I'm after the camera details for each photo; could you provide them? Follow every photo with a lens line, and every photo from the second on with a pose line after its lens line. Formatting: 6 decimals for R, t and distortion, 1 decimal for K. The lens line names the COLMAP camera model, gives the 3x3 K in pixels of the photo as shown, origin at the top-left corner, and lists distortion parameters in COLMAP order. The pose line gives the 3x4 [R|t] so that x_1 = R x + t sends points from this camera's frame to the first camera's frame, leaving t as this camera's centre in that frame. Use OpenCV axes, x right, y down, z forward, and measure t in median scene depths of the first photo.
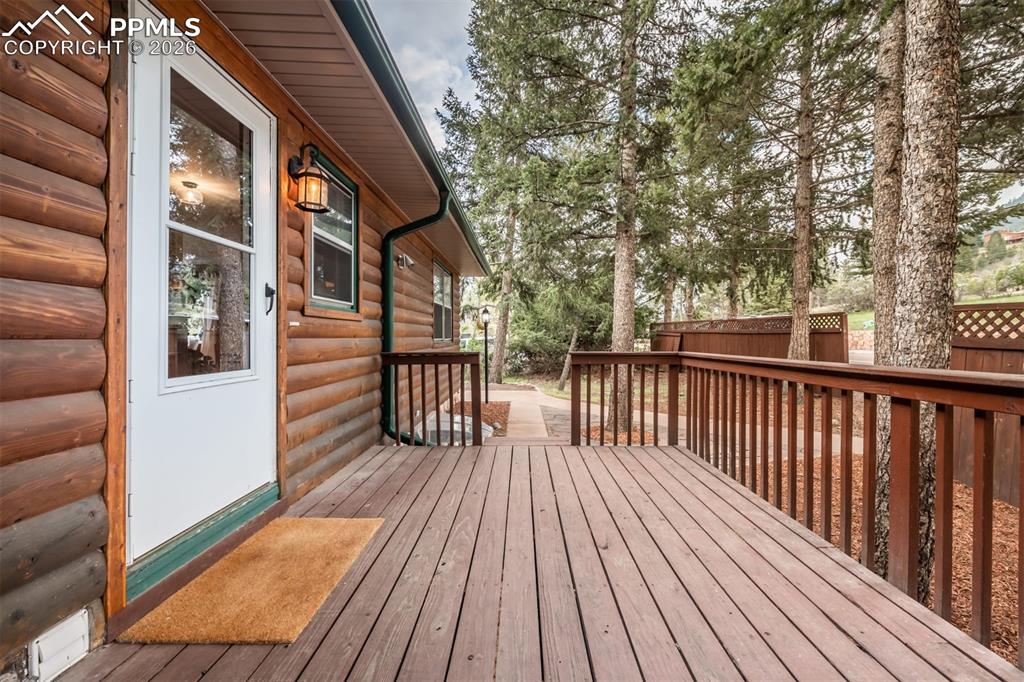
lens RADIAL K [[415.2, 0, 510.9], [0, 415.2, 338.7], [0, 0, 1]] dist [-0.002766, -0.000194]
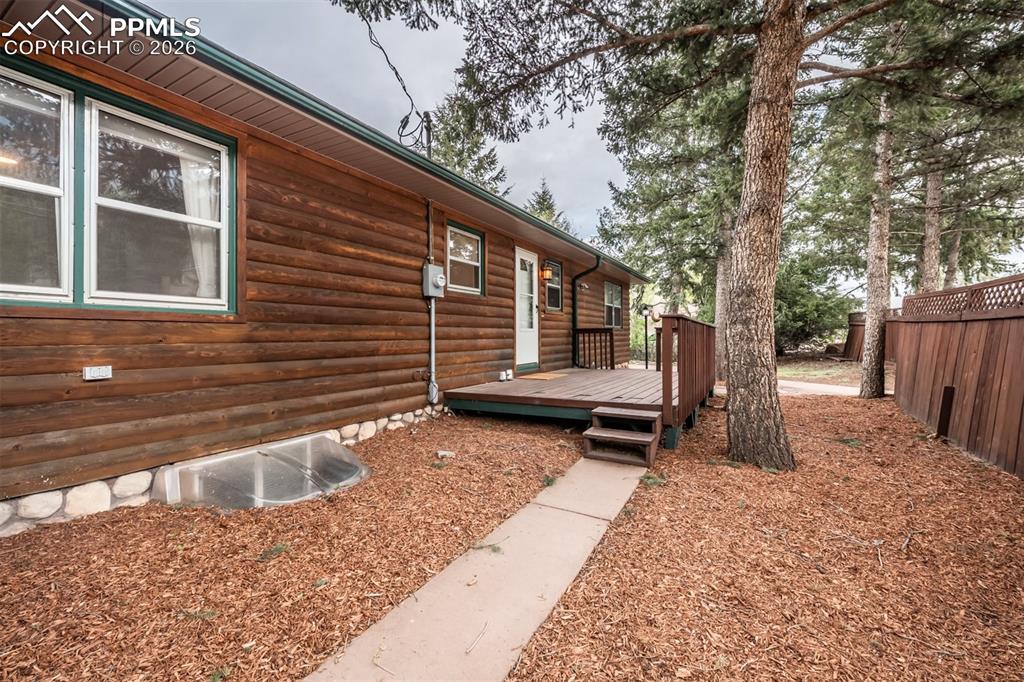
lens RADIAL K [[433.4, 0, 511.1], [0, 433.4, 337.8], [0, 0, 1]] dist [-0.000278, -0.000001]
pose [[0.884843, -0.011048, -0.465758, 0.519673], [0.009645, 0.999939, -0.005396, 0.094979], [0.465790, 0.000283, 0.884895, -1.318944]]
